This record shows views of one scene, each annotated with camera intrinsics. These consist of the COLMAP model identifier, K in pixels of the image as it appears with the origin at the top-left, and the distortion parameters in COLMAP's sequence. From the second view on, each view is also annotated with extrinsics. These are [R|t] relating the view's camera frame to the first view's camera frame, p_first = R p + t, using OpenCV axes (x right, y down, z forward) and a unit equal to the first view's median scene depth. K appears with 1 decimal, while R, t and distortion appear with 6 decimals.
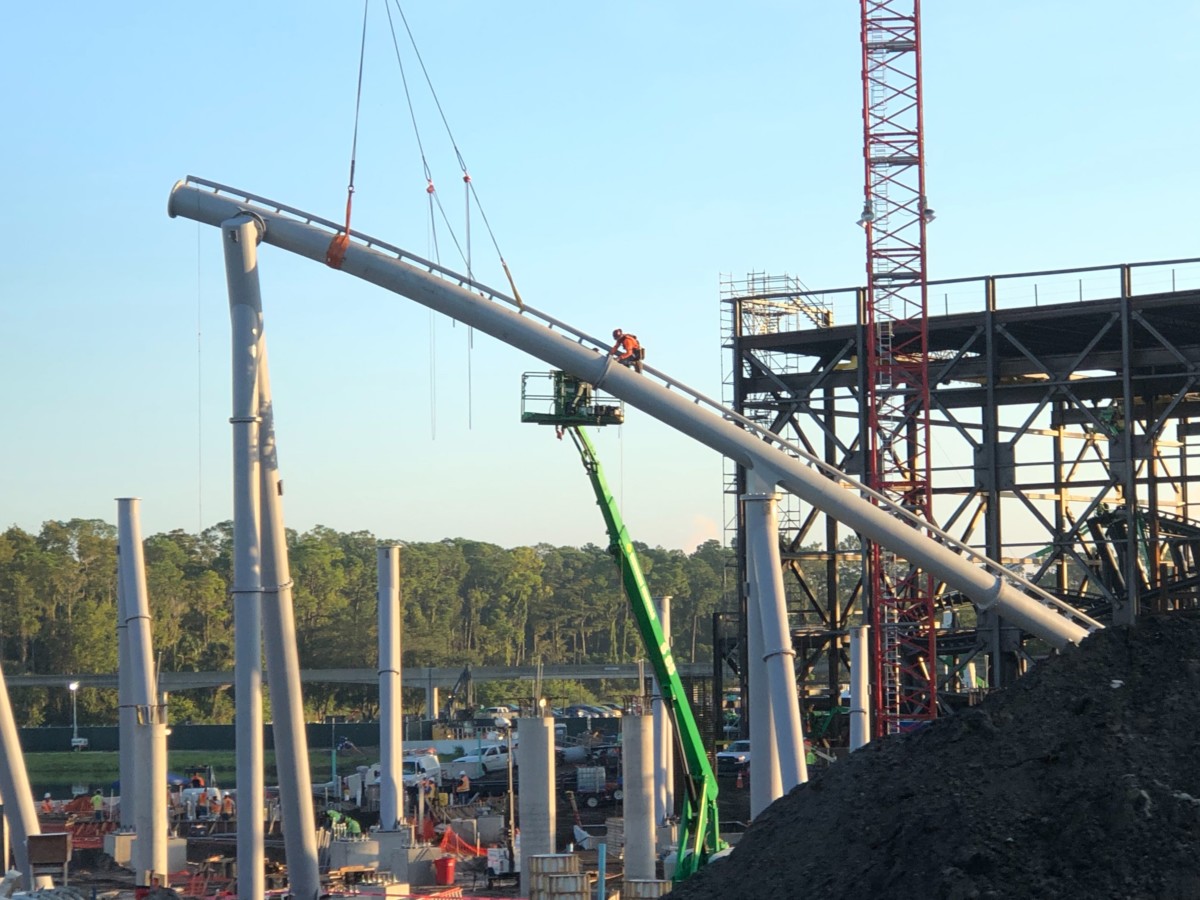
lens RADIAL K [[3393.4, 0, 601.4], [0, 3393.4, 445.3], [0, 0, 1]] dist [-0.004943, 0.000000]
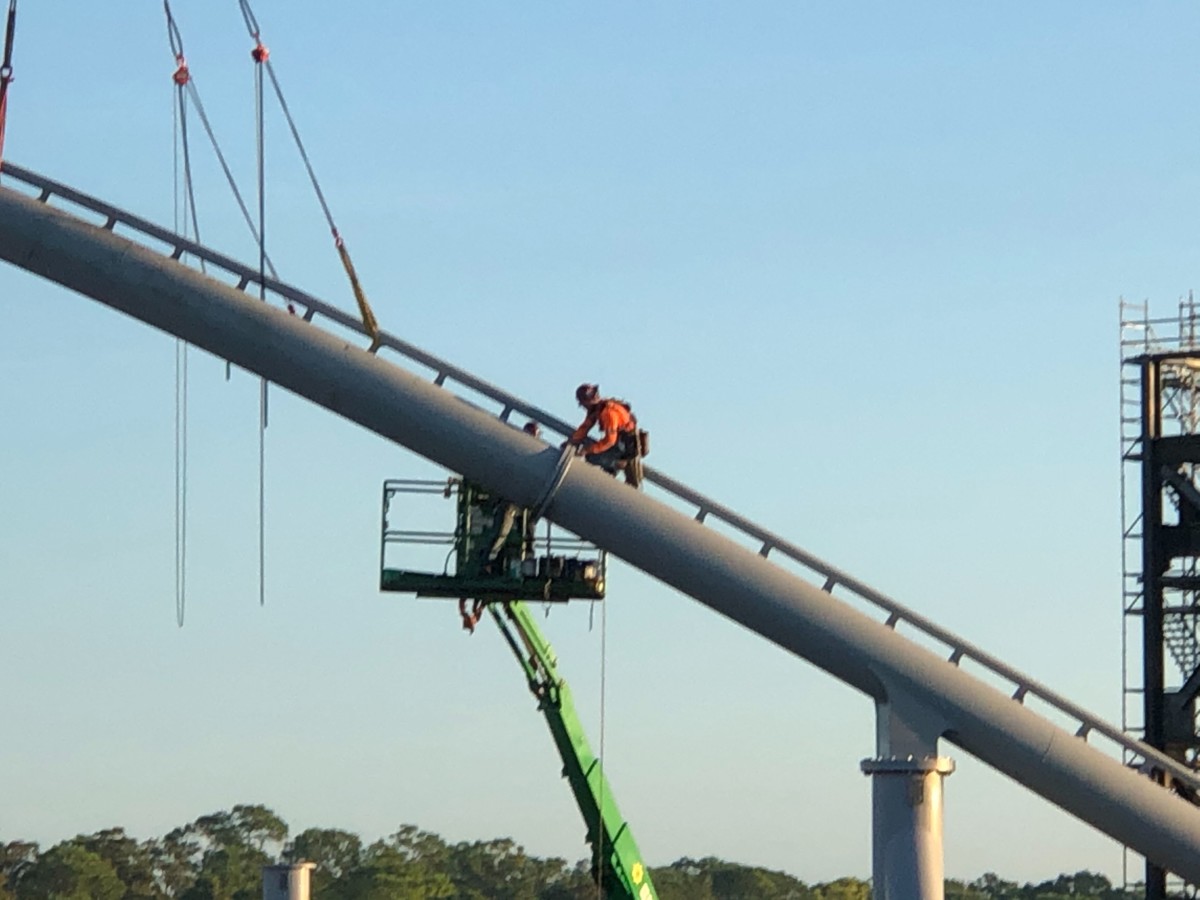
lens RADIAL K [[6930.1, 0, 598.1], [0, 6930.1, 449.7], [0, 0, 1]] dist [-0.112049, 0.000000]
pose [[0.997370, 0.013885, -0.071134, 0.040010], [-0.016157, 0.999374, -0.031467, 0.001664], [0.070652, 0.032533, 0.996970, 0.043961]]
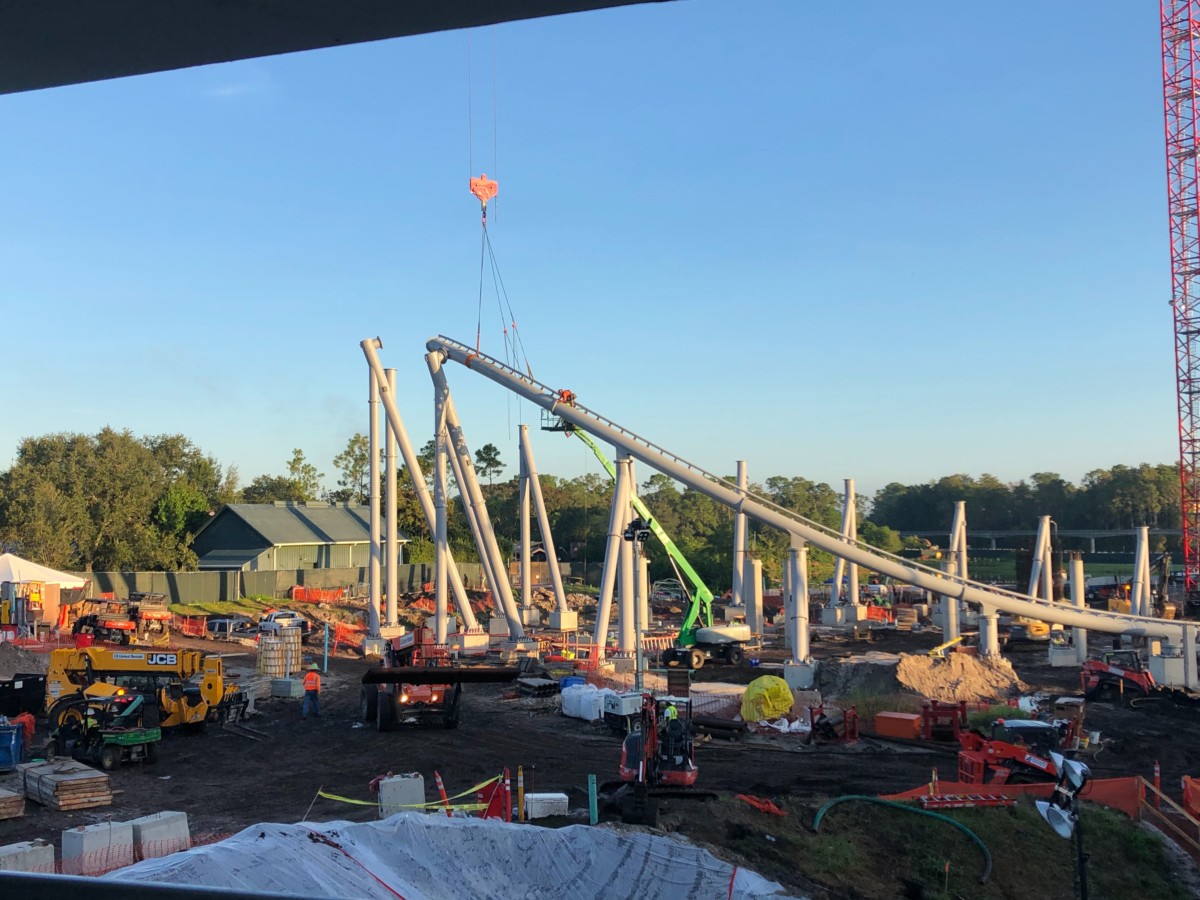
lens RADIAL K [[1309.8, 0, 595.7], [0, 1309.8, 449.6], [0, 0, 1]] dist [0.091240, 0.000000]
pose [[0.759732, -0.032064, -0.649445, 0.315681], [0.039824, 0.999203, -0.002745, 0.005160], [0.649016, -0.023778, 0.760403, 0.204455]]
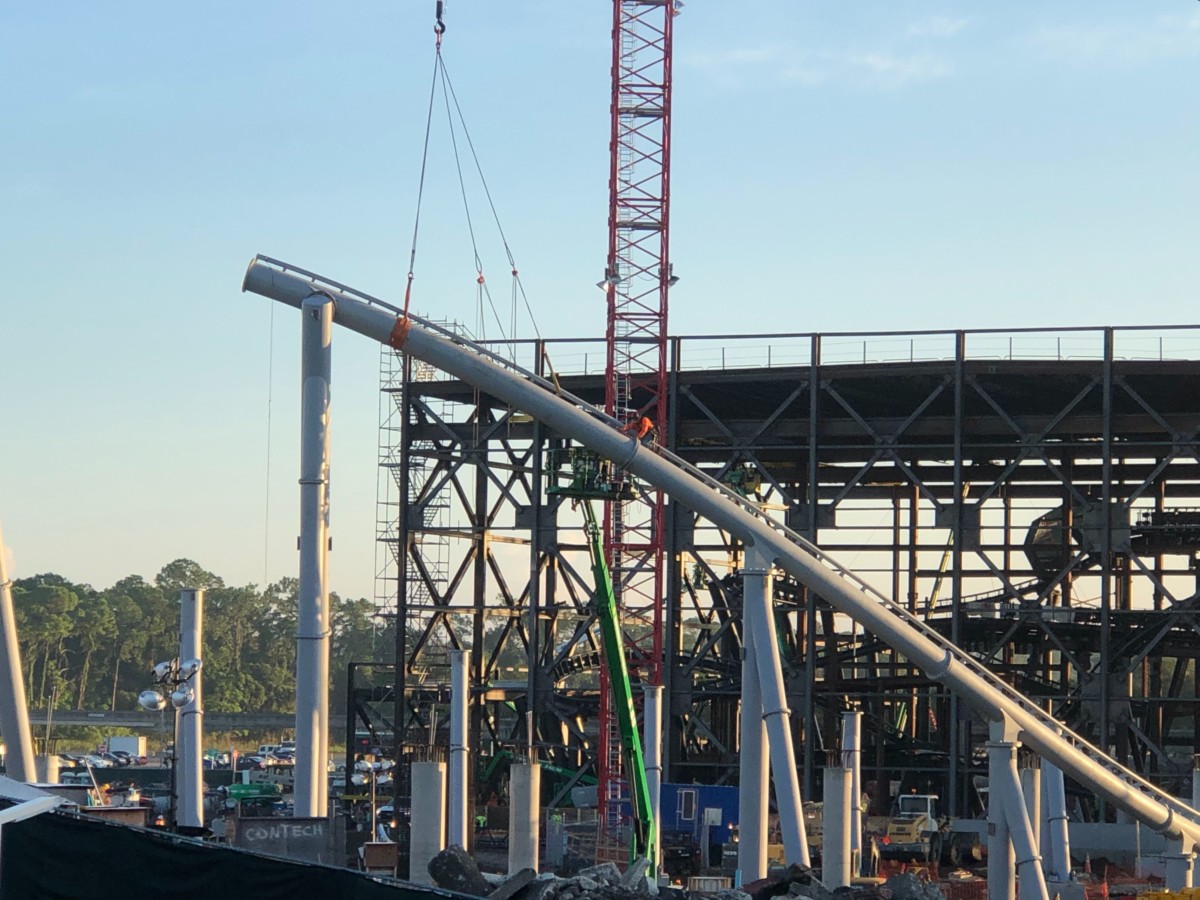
lens RADIAL K [[3907.5, 0, 599.5], [0, 3907.5, 452.0], [0, 0, 1]] dist [-0.153309, 0.000000]
pose [[0.982554, 0.049717, 0.179208, -0.131501], [-0.048899, 0.998763, -0.008983, -0.005589], [-0.179433, 0.000063, 0.983770, -0.141814]]
